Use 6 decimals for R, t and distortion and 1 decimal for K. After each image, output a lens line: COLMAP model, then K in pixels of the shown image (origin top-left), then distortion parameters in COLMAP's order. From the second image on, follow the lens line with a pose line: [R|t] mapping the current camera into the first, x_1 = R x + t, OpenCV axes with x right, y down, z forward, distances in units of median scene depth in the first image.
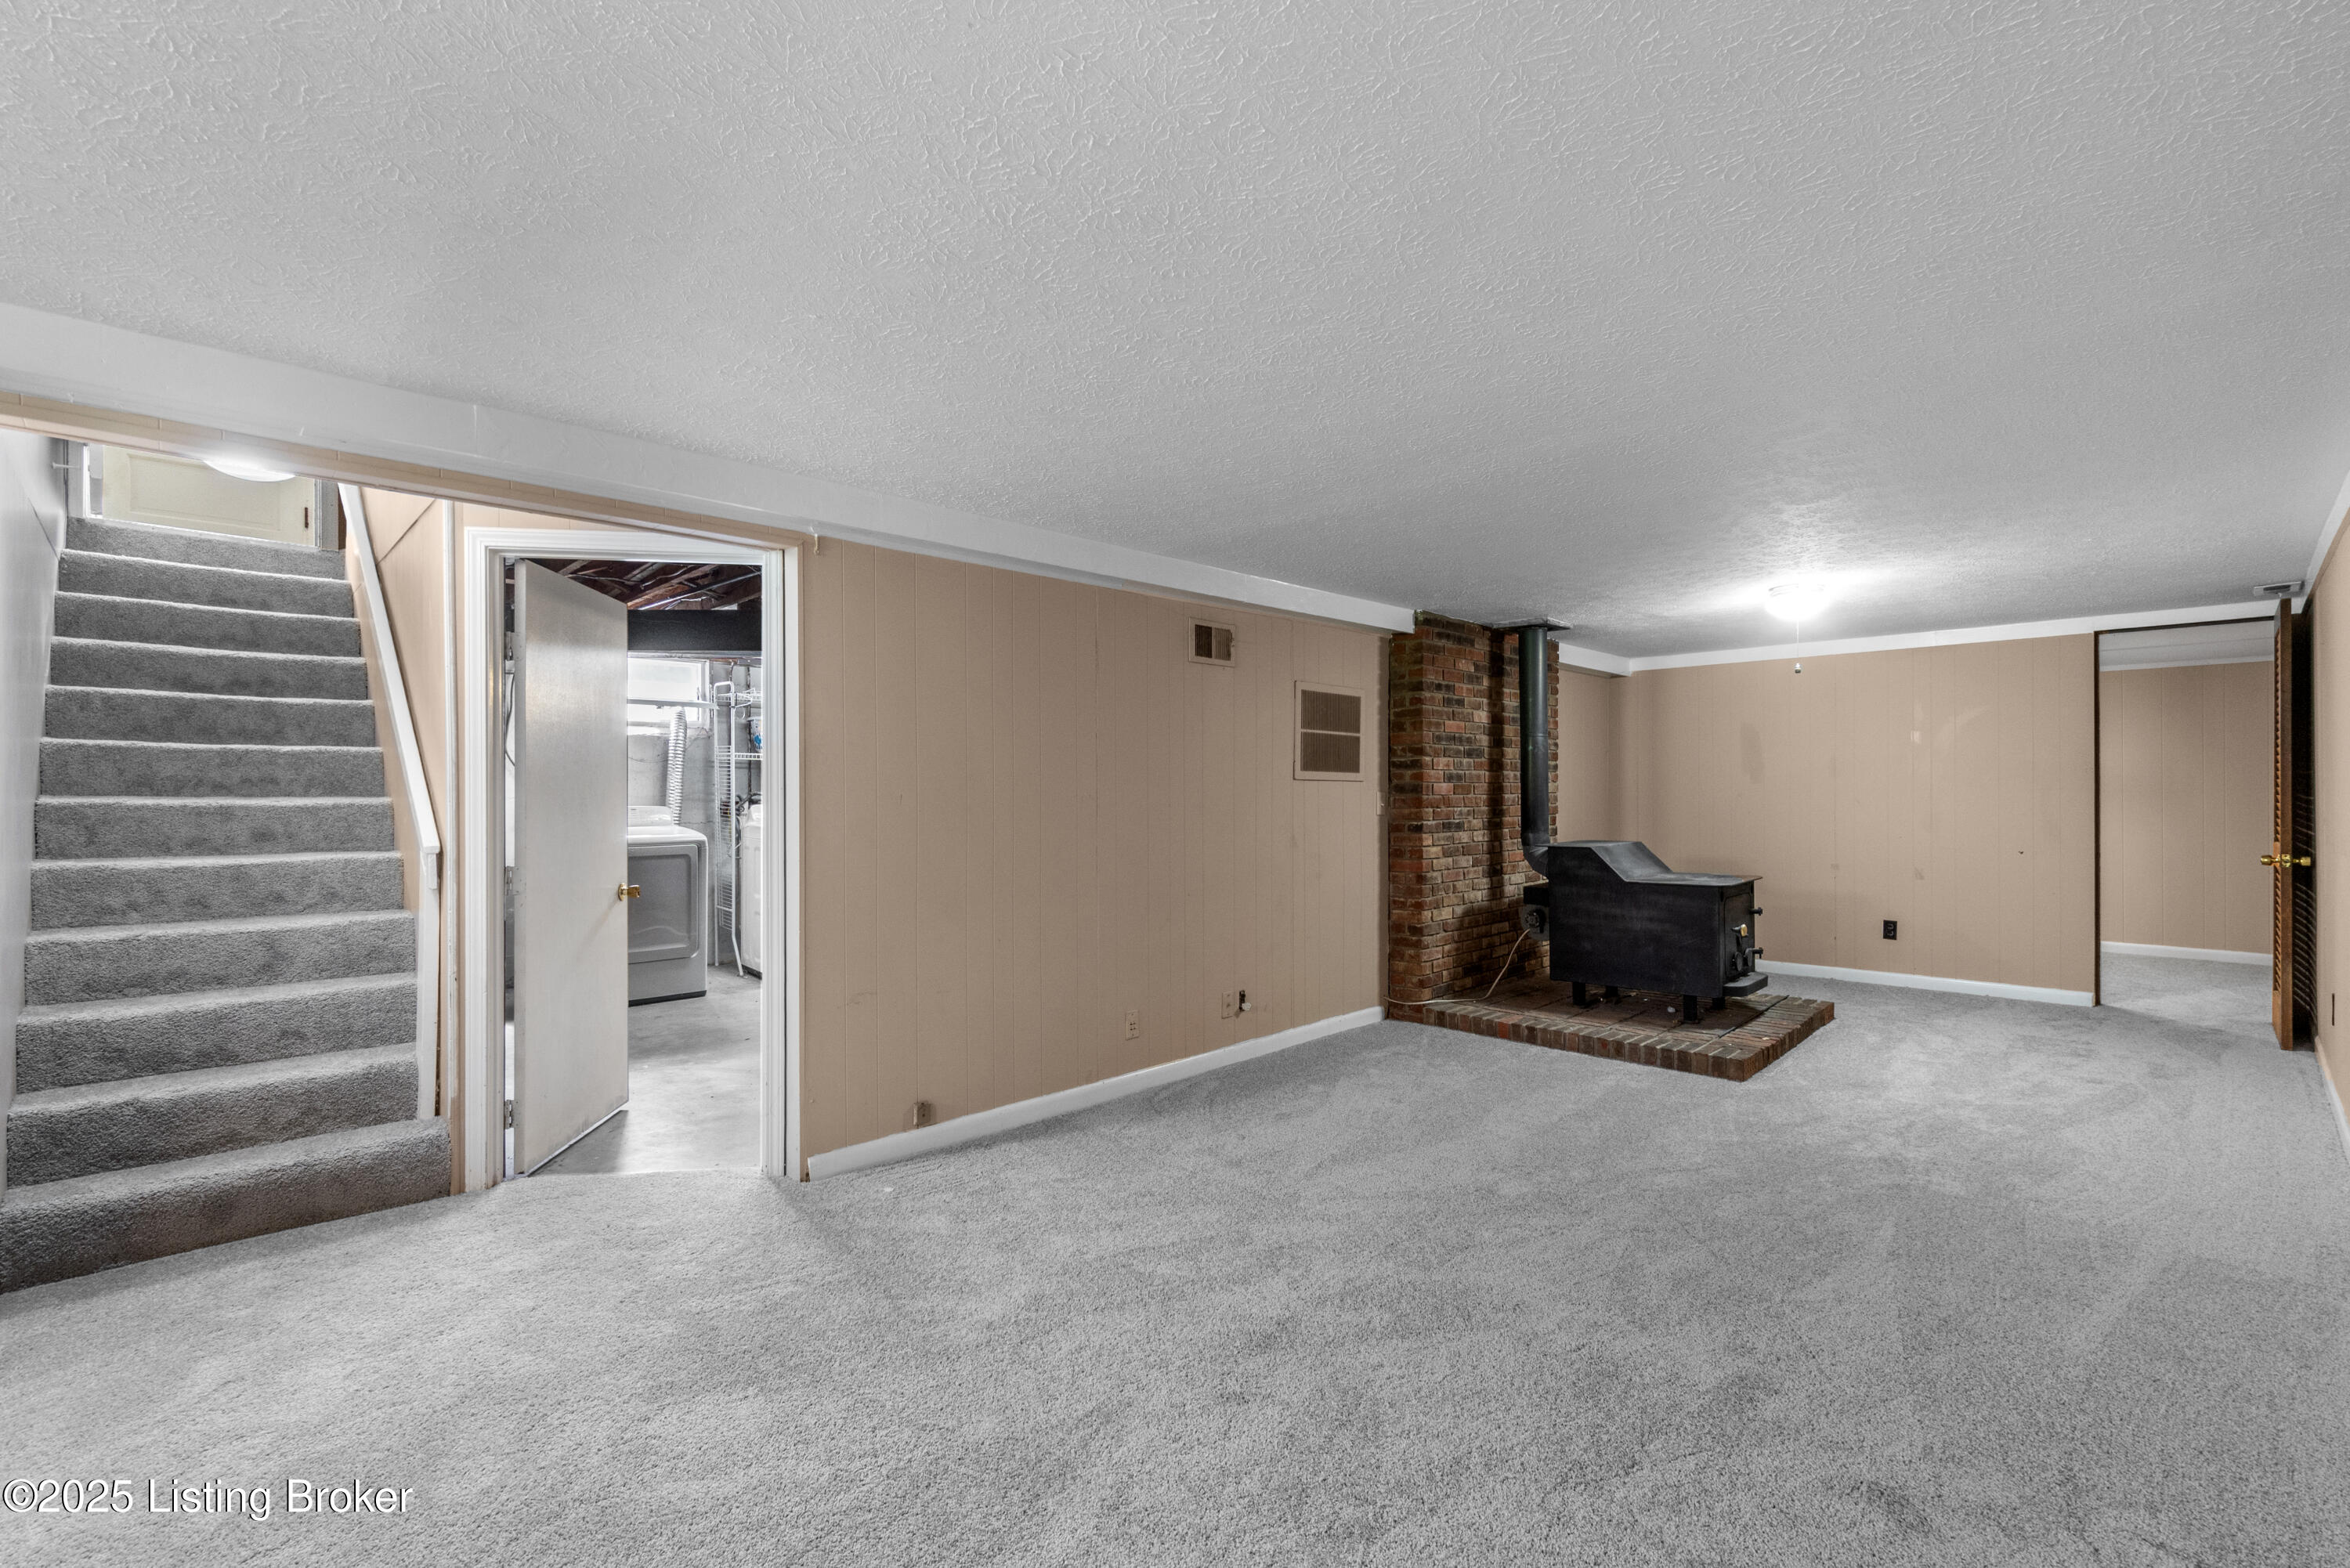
lens RADIAL K [[1015.3, 0, 1165.5], [0, 1015.3, 792.3], [0, 0, 1]] dist [-0.003750, -0.000507]
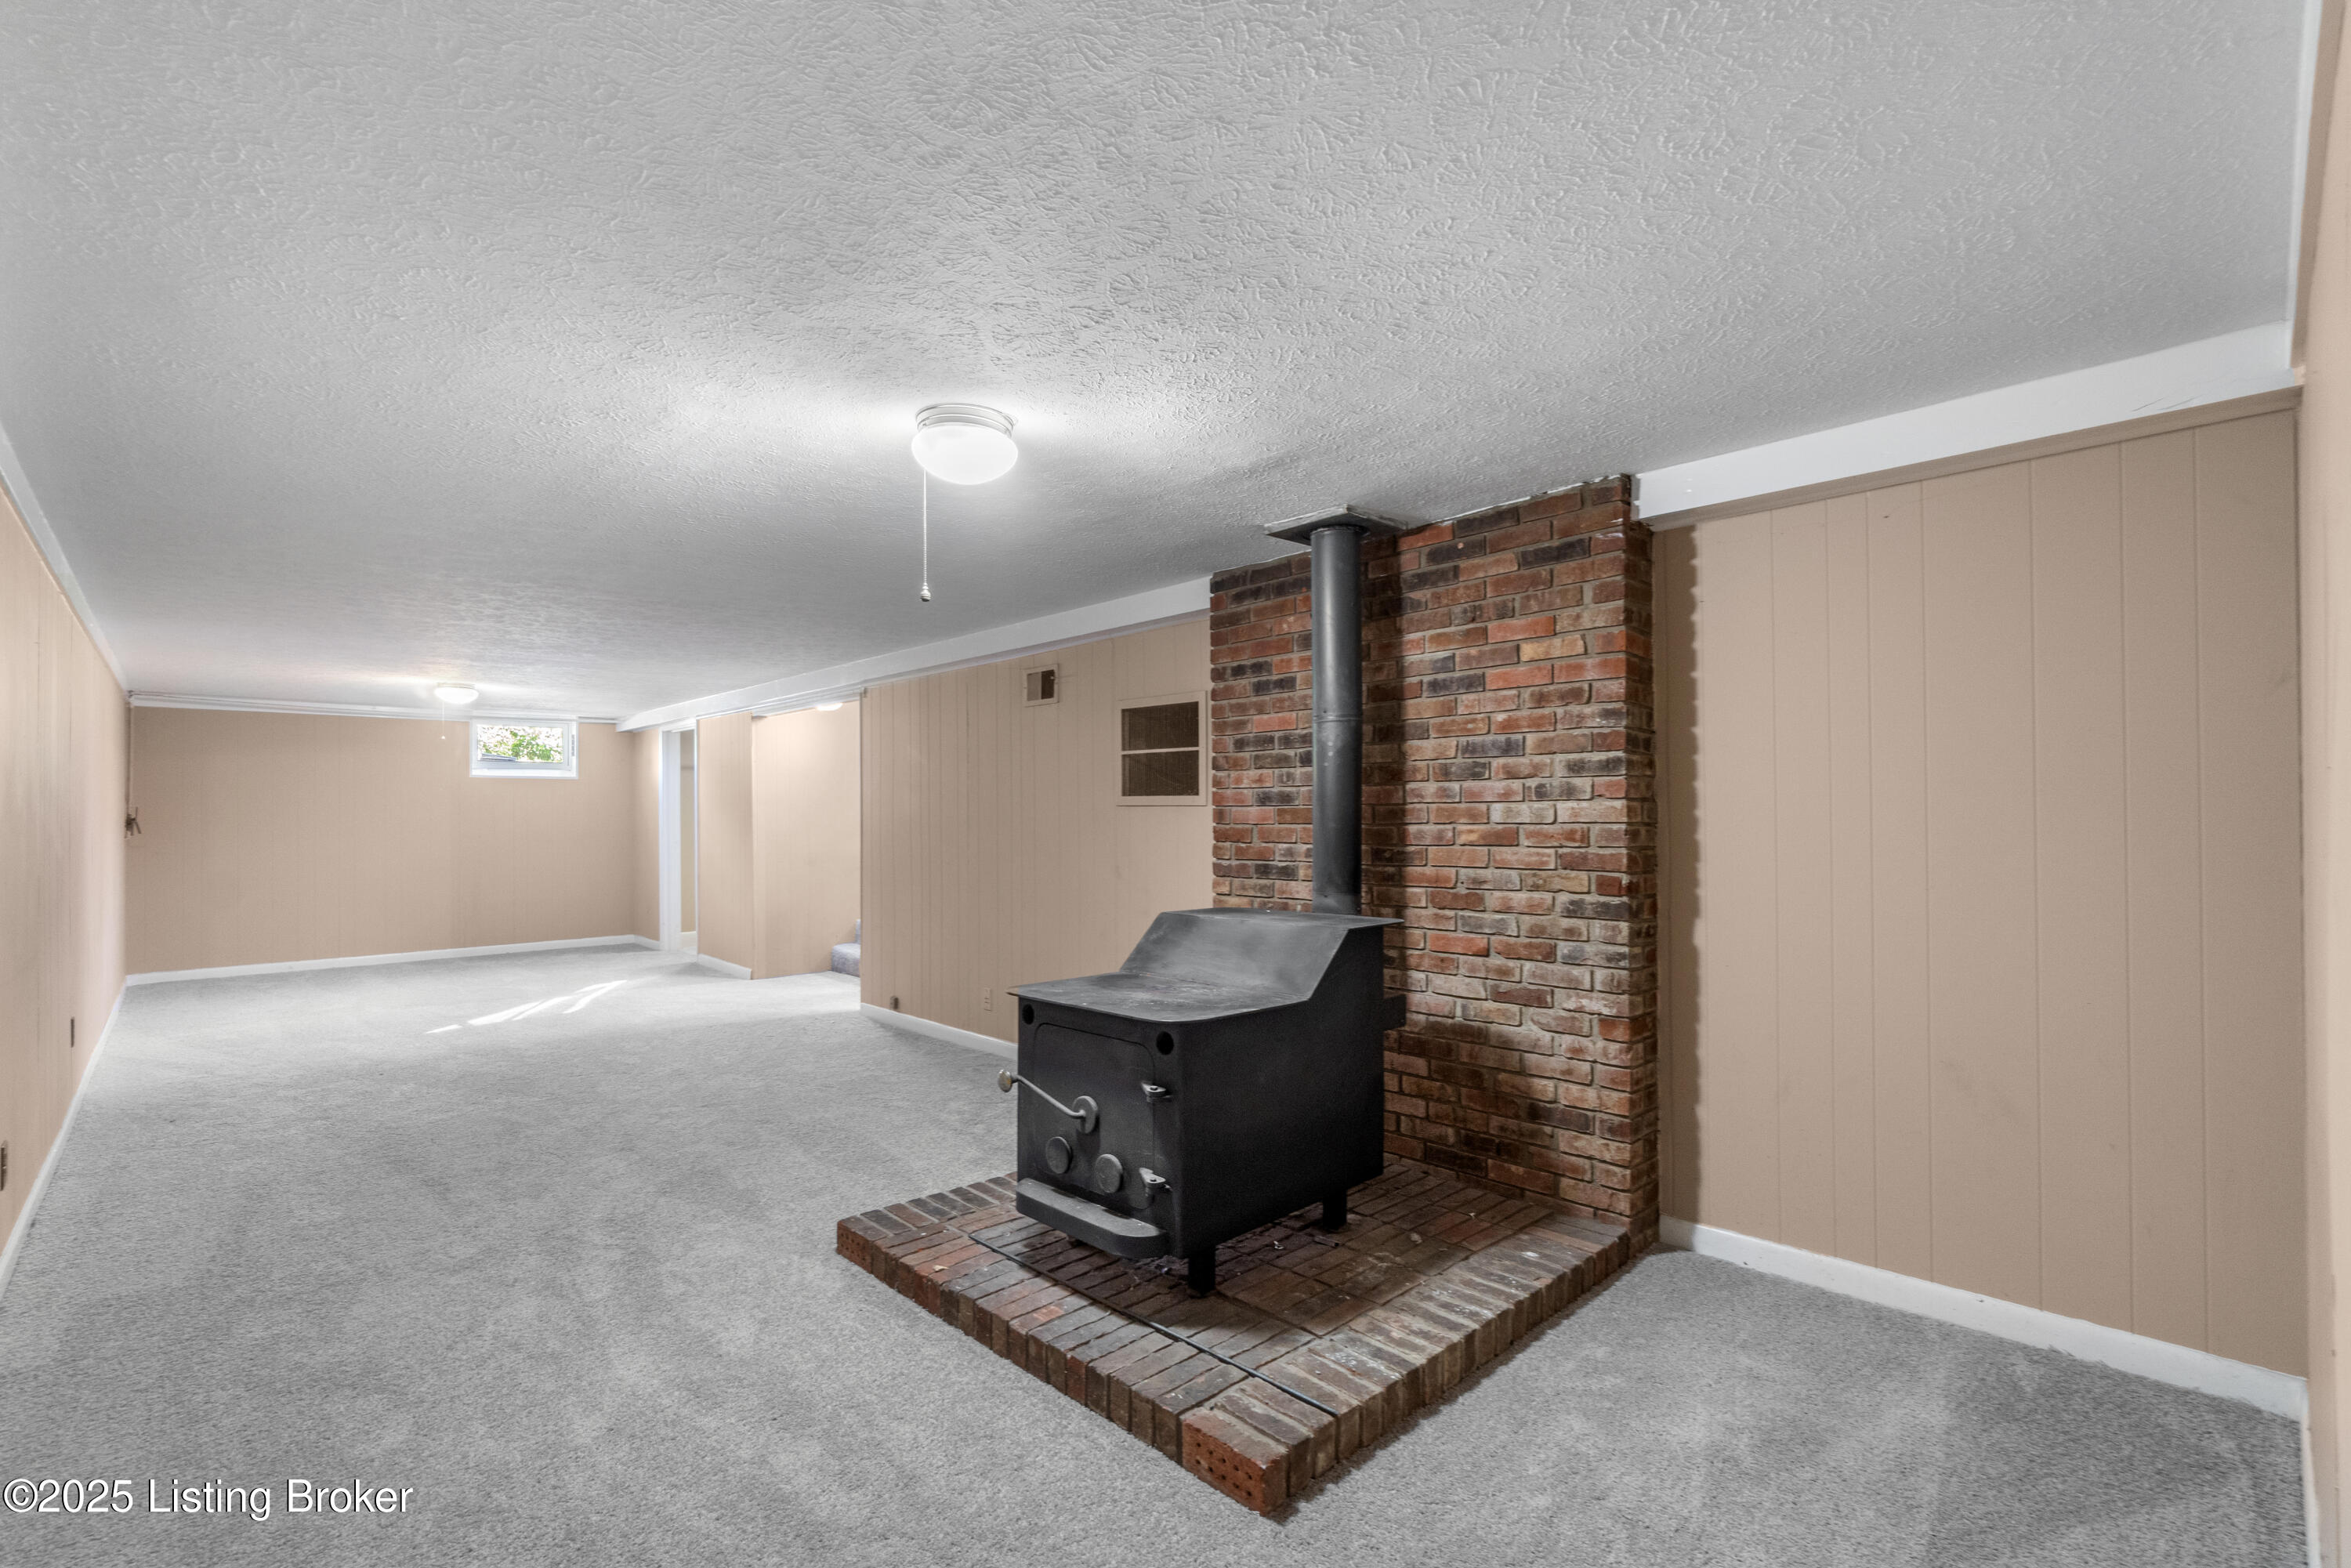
lens RADIAL K [[1023.2, 0, 1169.3], [0, 1023.2, 802.0], [0, 0, 1]] dist [-0.002451, 0.000054]
pose [[-0.002069, -0.009786, -0.999950, 0.992301], [0.003172, 0.999947, -0.009793, -0.006040], [0.999993, -0.003192, -0.002037, 0.966848]]
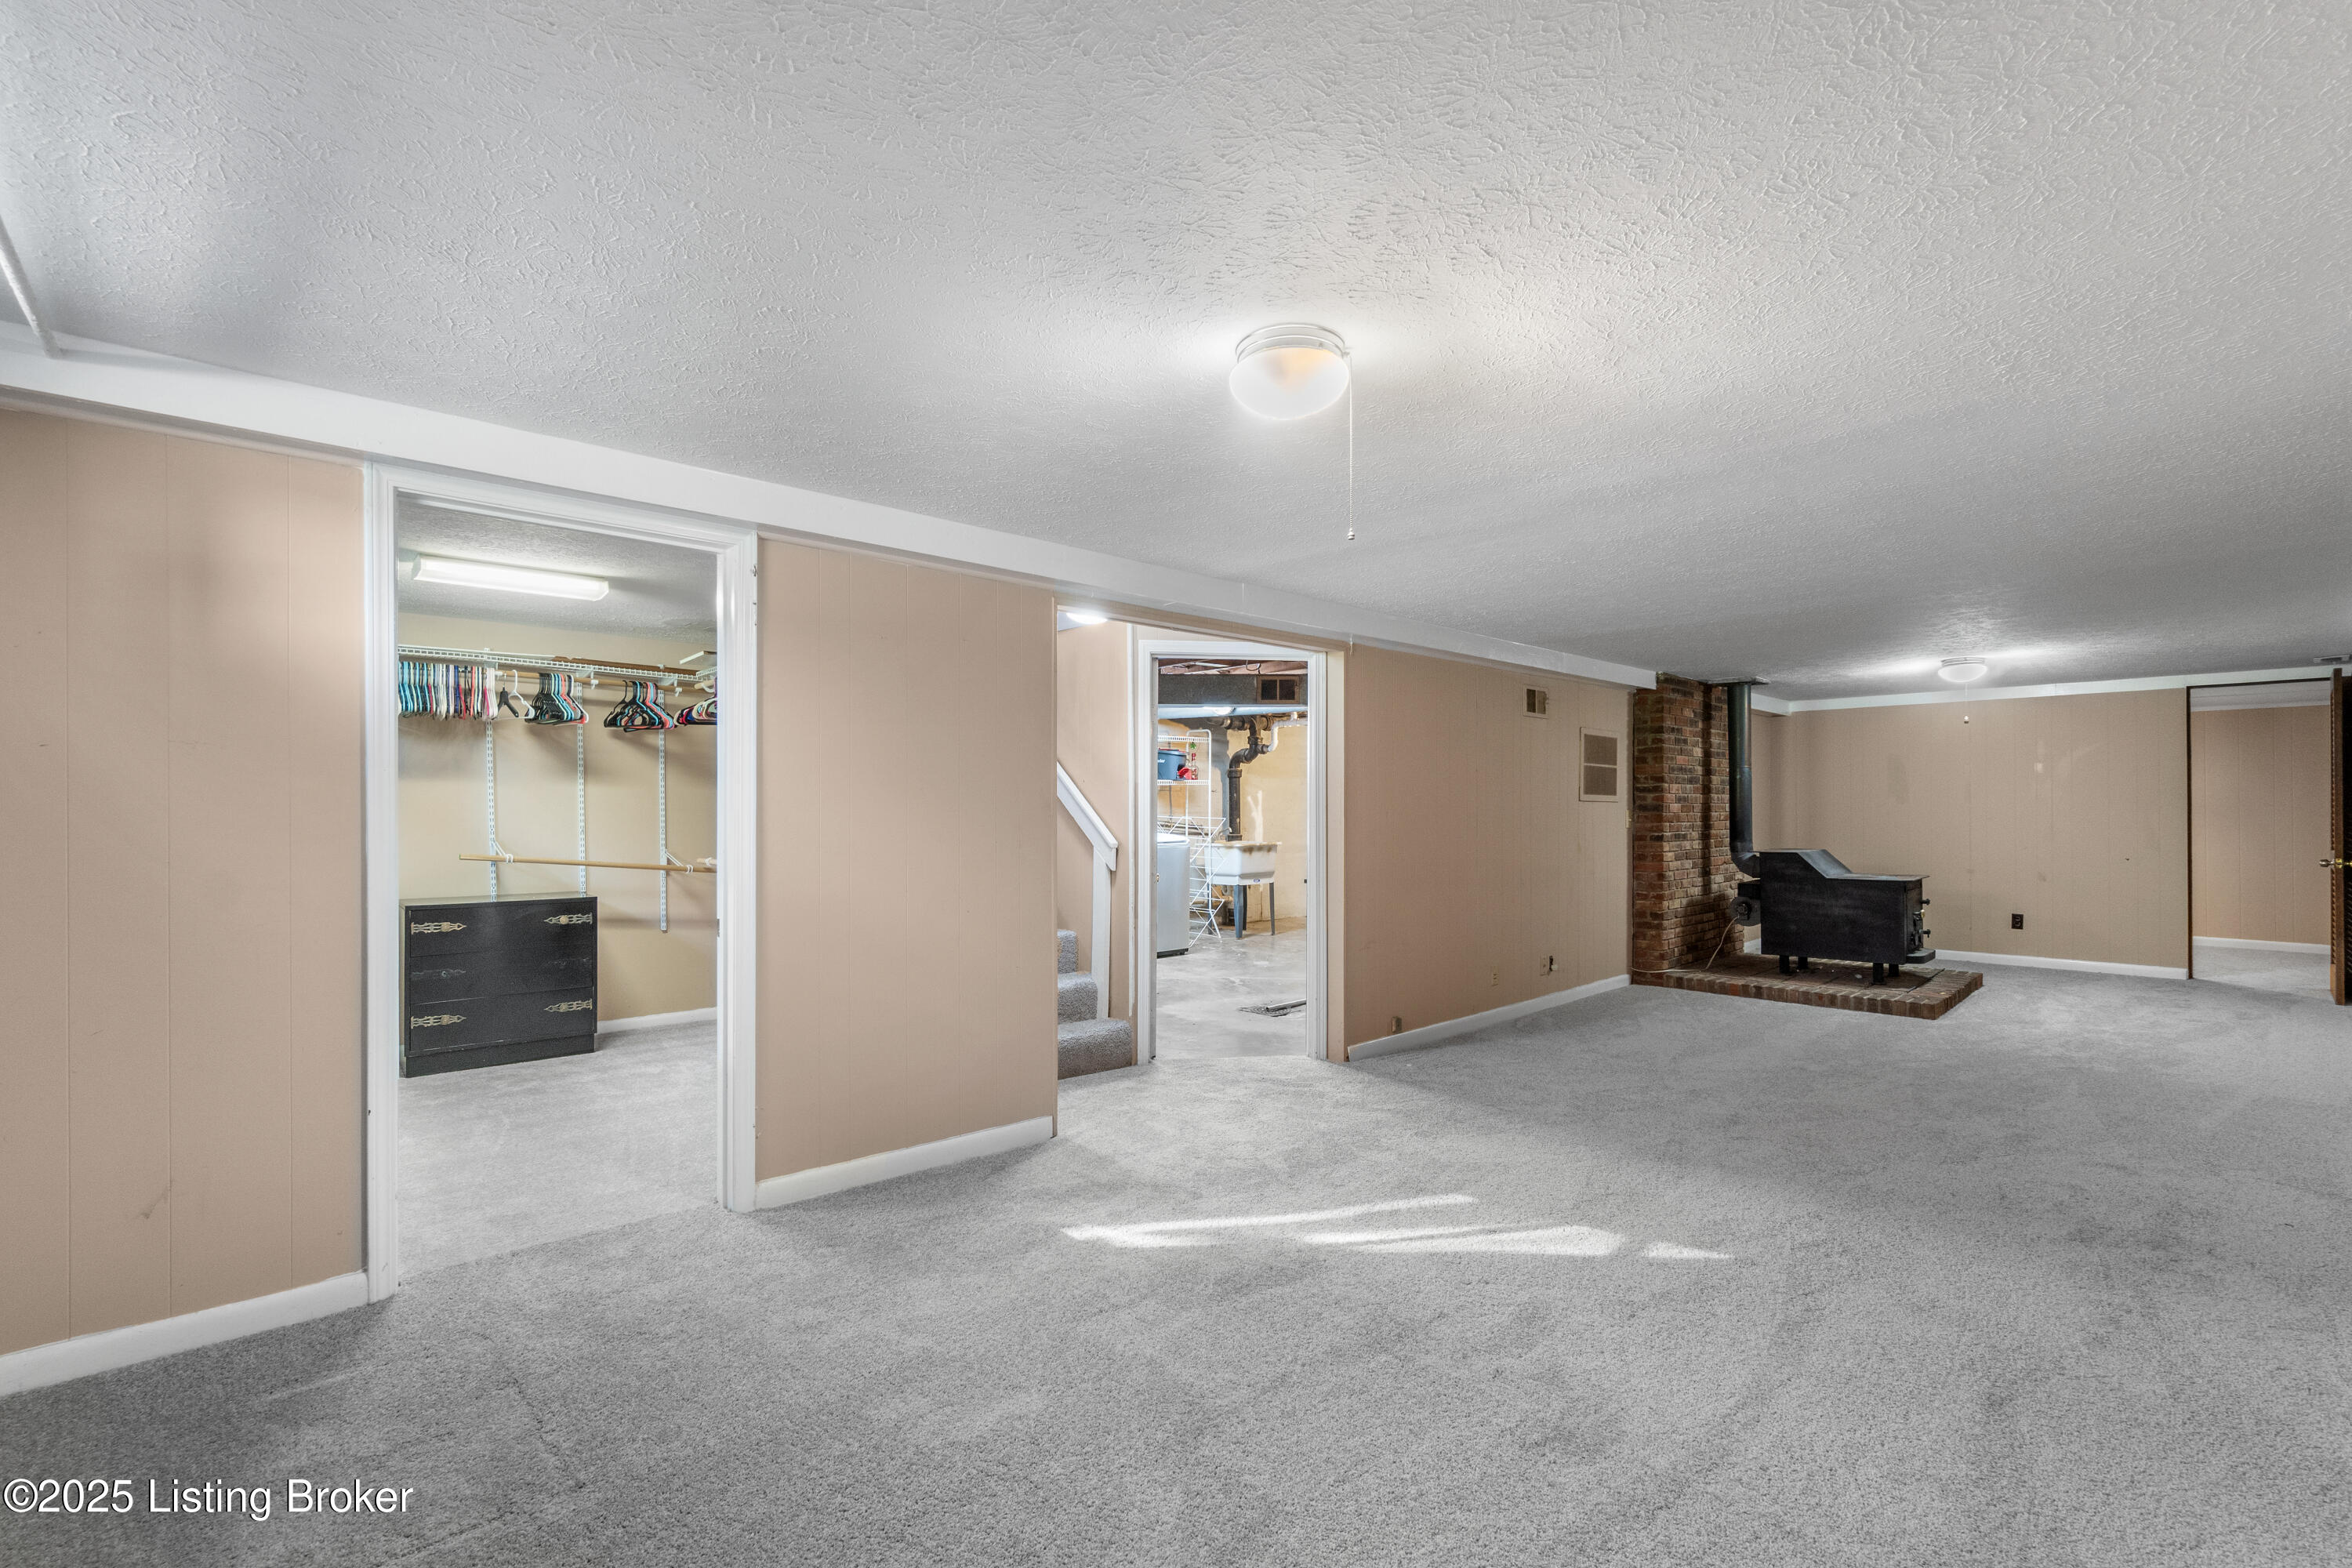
lens RADIAL K [[1023.7, 0, 1169.8], [0, 1023.7, 802.0], [0, 0, 1]] dist [-0.002451, 0.000054]
pose [[0.999675, 0.002645, -0.025372, -0.350115], [-0.002838, 0.999967, -0.007553, 0.000678], [0.025351, 0.007623, 0.999650, -0.338395]]
